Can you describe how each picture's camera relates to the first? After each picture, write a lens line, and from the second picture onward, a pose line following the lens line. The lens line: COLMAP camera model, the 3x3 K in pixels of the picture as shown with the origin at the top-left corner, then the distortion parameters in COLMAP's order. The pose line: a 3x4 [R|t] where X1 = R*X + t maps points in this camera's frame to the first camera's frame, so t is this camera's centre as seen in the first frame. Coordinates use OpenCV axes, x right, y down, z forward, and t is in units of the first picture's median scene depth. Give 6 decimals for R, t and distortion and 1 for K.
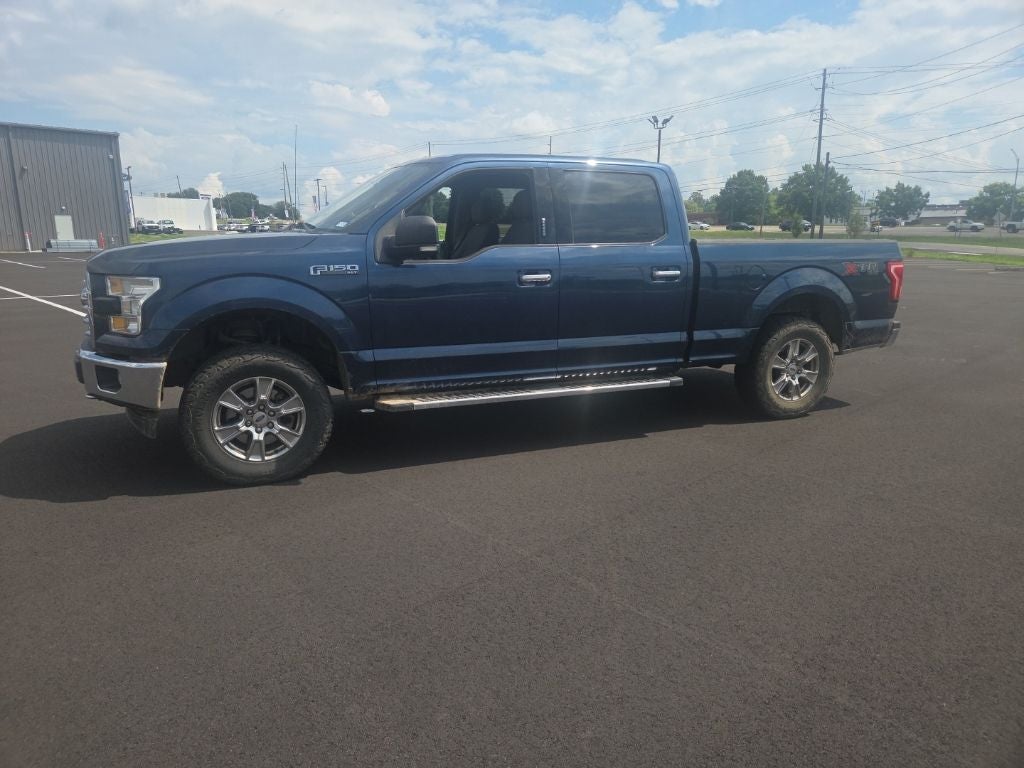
lens RADIAL K [[688.1, 0, 503.1], [0, 688.1, 391.1], [0, 0, 1]] dist [0.073496, -0.057183]
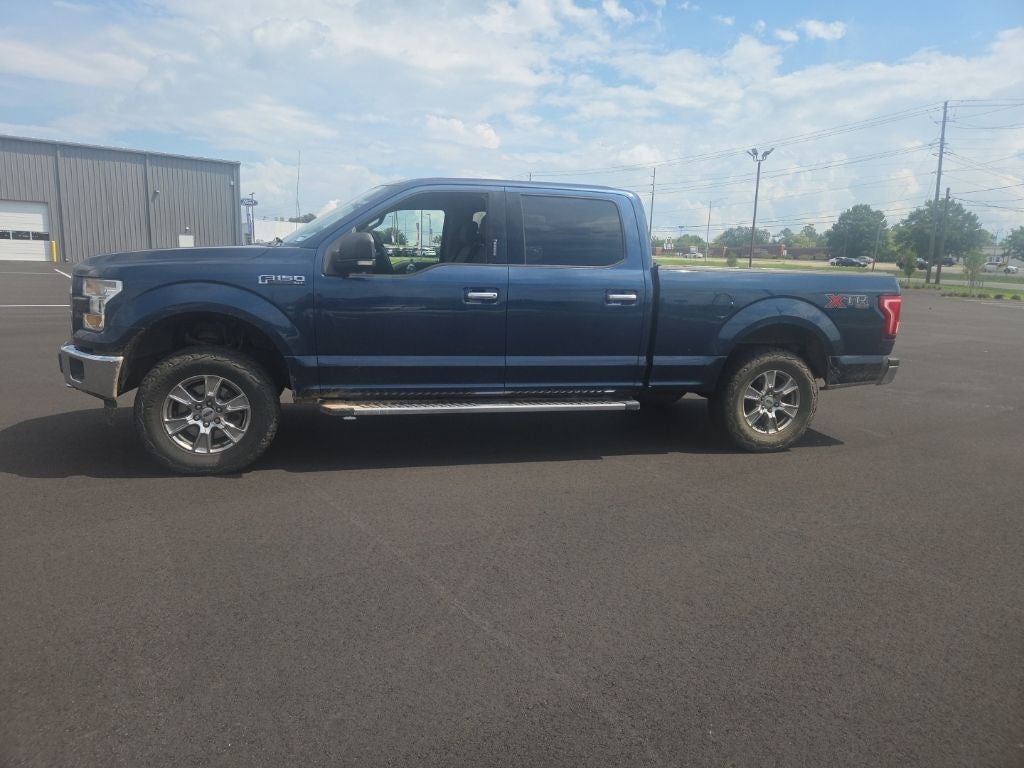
lens RADIAL K [[686.2, 0, 503.1], [0, 686.2, 385.0], [0, 0, 1]] dist [0.070961, -0.056054]
pose [[0.989241, 0.053854, -0.136025, 0.210816], [-0.060173, 0.997271, -0.042774, 0.011333], [0.133350, 0.050498, 0.989782, -0.010602]]
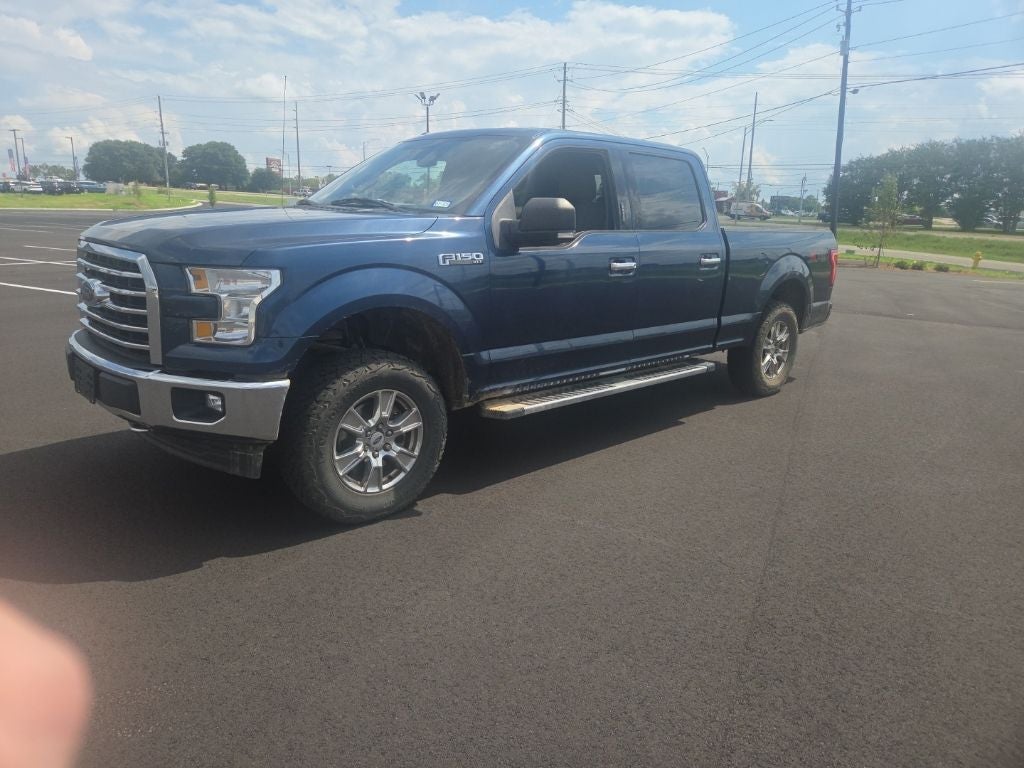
lens RADIAL K [[686.2, 0, 503.1], [0, 686.2, 385.0], [0, 0, 1]] dist [0.070961, -0.056054]
pose [[0.938801, -0.056631, 0.339773, -0.407441], [0.047391, 0.998248, 0.035440, -0.040022], [-0.341185, -0.017169, 0.939839, 0.156155]]
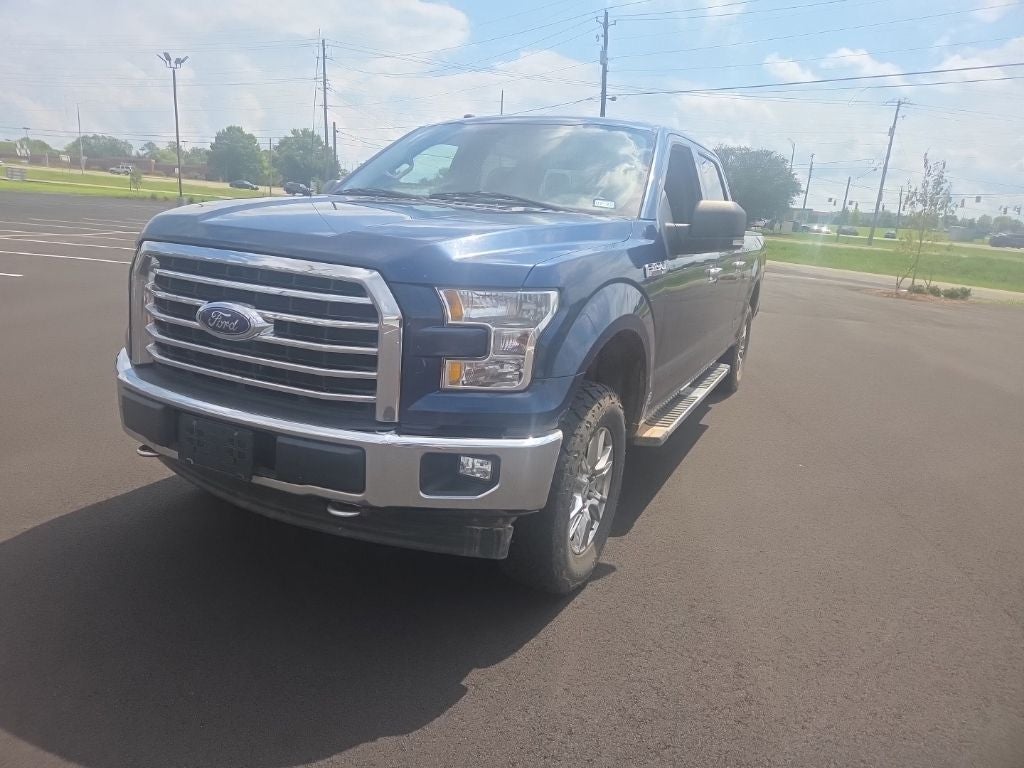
lens RADIAL K [[686.9, 0, 506.9], [0, 686.9, 378.1], [0, 0, 1]] dist [0.070421, -0.058291]
pose [[0.764314, -0.105677, 0.636126, -0.698656], [0.081139, 0.994400, 0.067706, -0.101470], [-0.639719, -0.000133, 0.768609, 0.446439]]
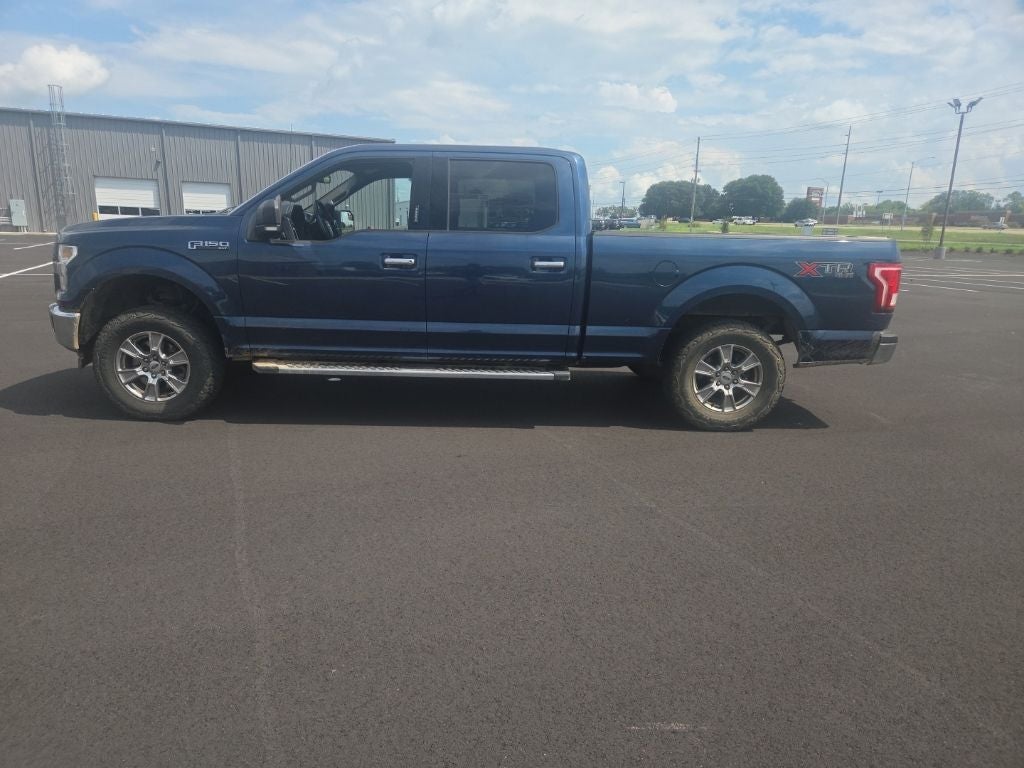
lens RADIAL K [[690.2, 0, 507.1], [0, 690.2, 397.2], [0, 0, 1]] dist [0.076277, -0.070641]
pose [[0.929699, 0.104331, -0.353236, 0.558352], [-0.101173, 0.994490, 0.027447, -0.002426], [0.354153, 0.010221, 0.935132, 0.060328]]
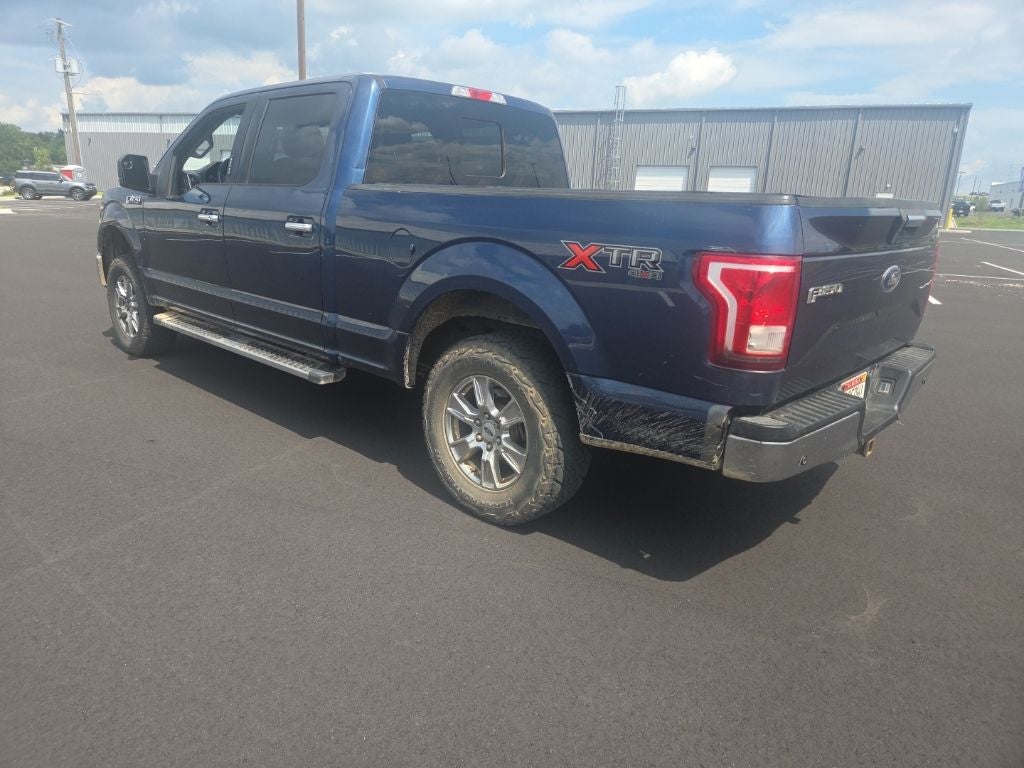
lens RADIAL K [[687.7, 0, 508.5], [0, 687.7, 387.6], [0, 0, 1]] dist [0.071626, -0.062785]
pose [[0.393228, 0.251618, -0.884342, 1.047686], [-0.233927, 0.957554, 0.168431, -0.185840], [0.889185, 0.140640, 0.435397, 0.914414]]
